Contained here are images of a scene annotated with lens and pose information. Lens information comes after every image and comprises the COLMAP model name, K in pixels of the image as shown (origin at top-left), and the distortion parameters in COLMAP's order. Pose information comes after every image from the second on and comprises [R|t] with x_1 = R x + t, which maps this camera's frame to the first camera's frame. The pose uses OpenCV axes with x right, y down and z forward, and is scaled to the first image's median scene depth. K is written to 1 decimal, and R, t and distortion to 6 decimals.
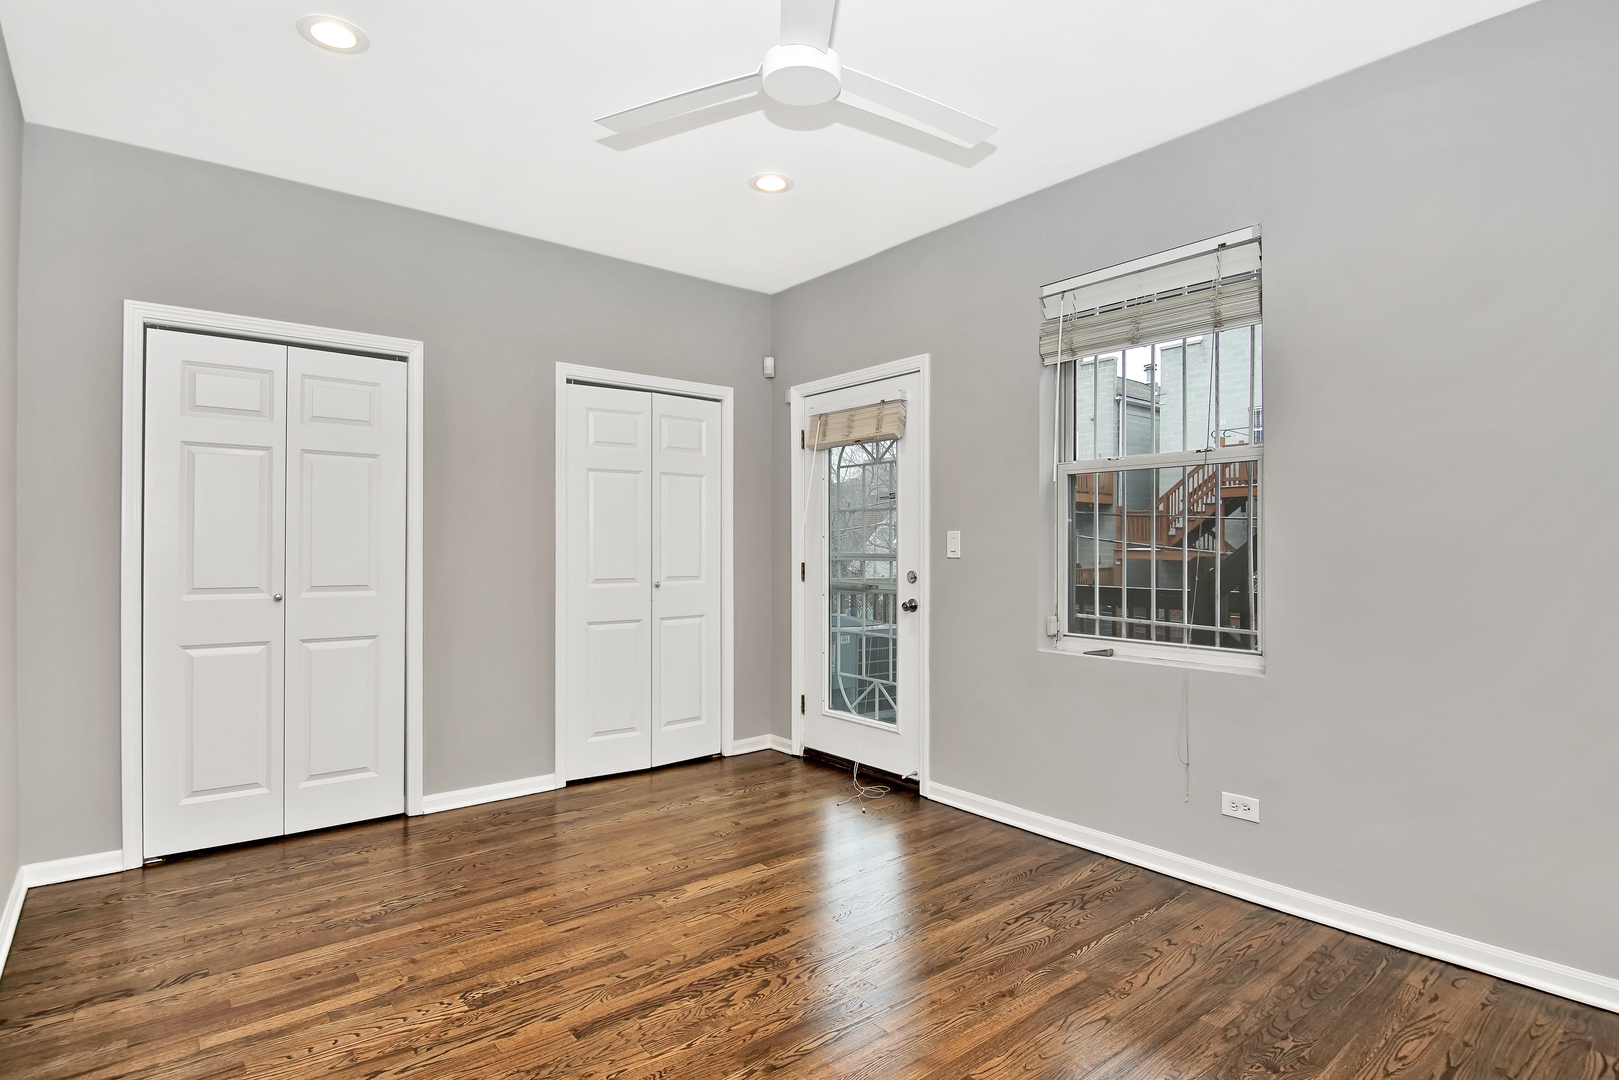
lens RADIAL K [[834.5, 0, 809.5], [0, 834.5, 540.0], [0, 0, 1]] dist [0.029548, -0.017445]
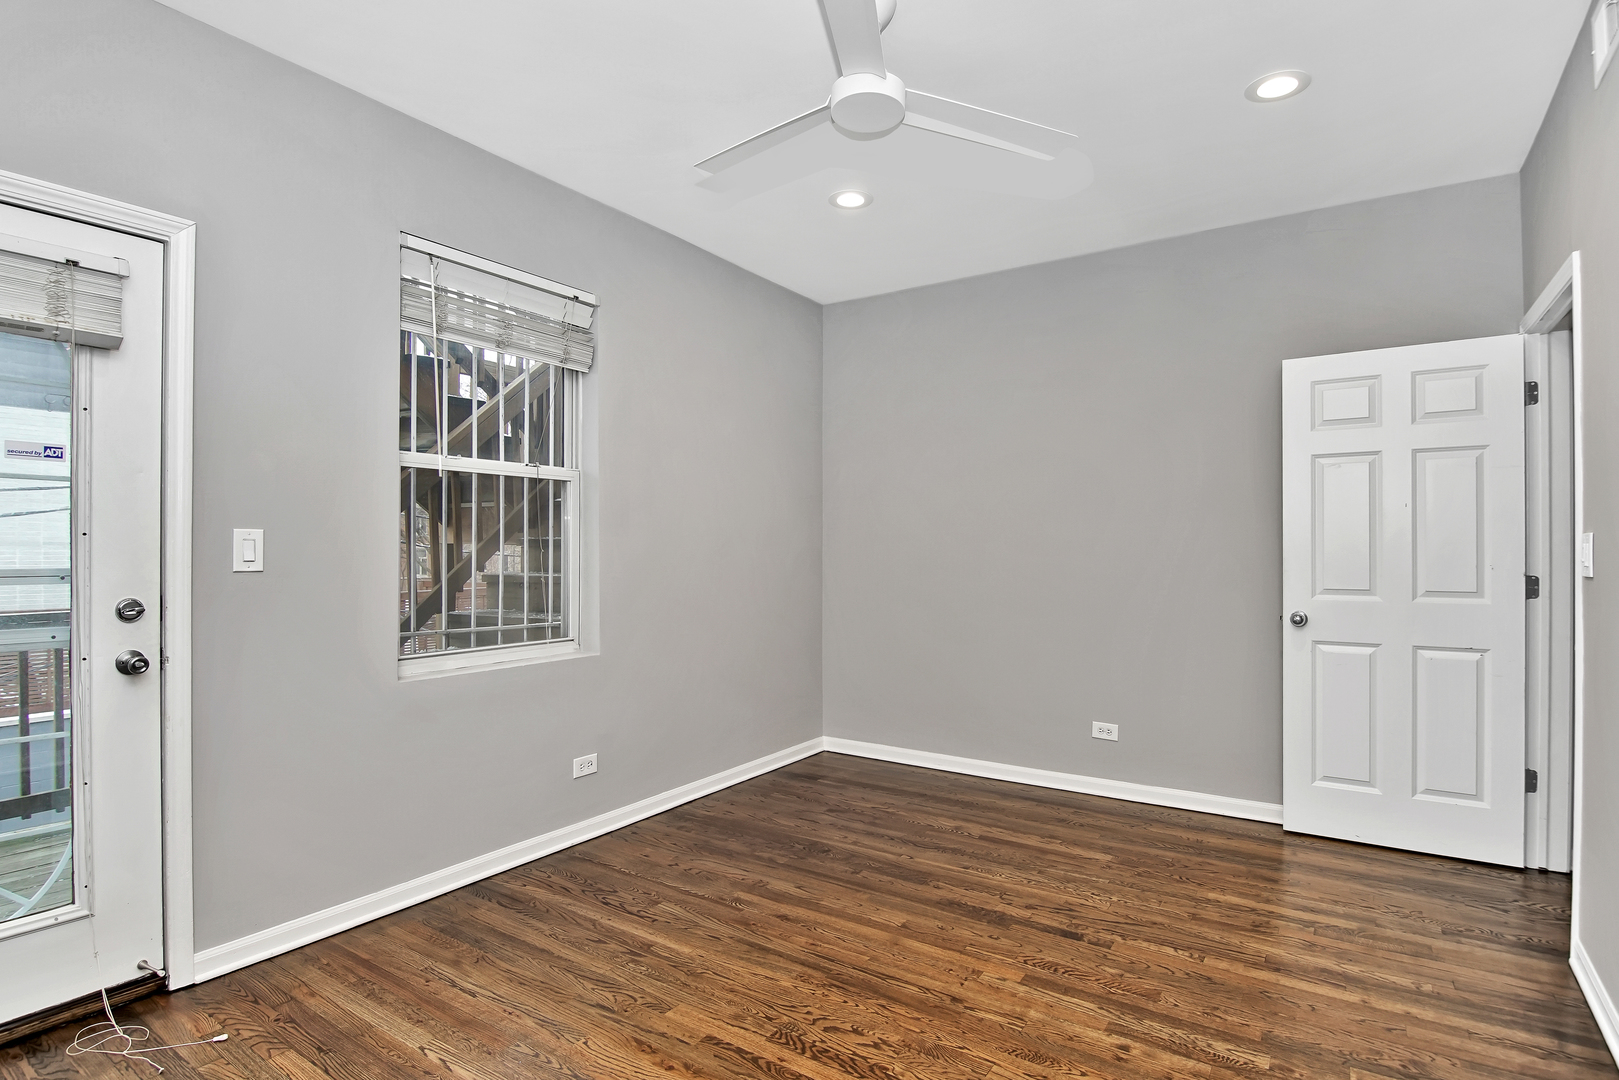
lens RADIAL K [[839.0, 0, 809.5], [0, 839.0, 540.0], [0, 0, 1]] dist [0.000464, -0.017160]
pose [[-0.289913, 0.017437, 0.956894, -0.854424], [0.002283, 0.999844, -0.017528, 0.016130], [-0.957050, -0.002897, -0.289908, 1.197338]]
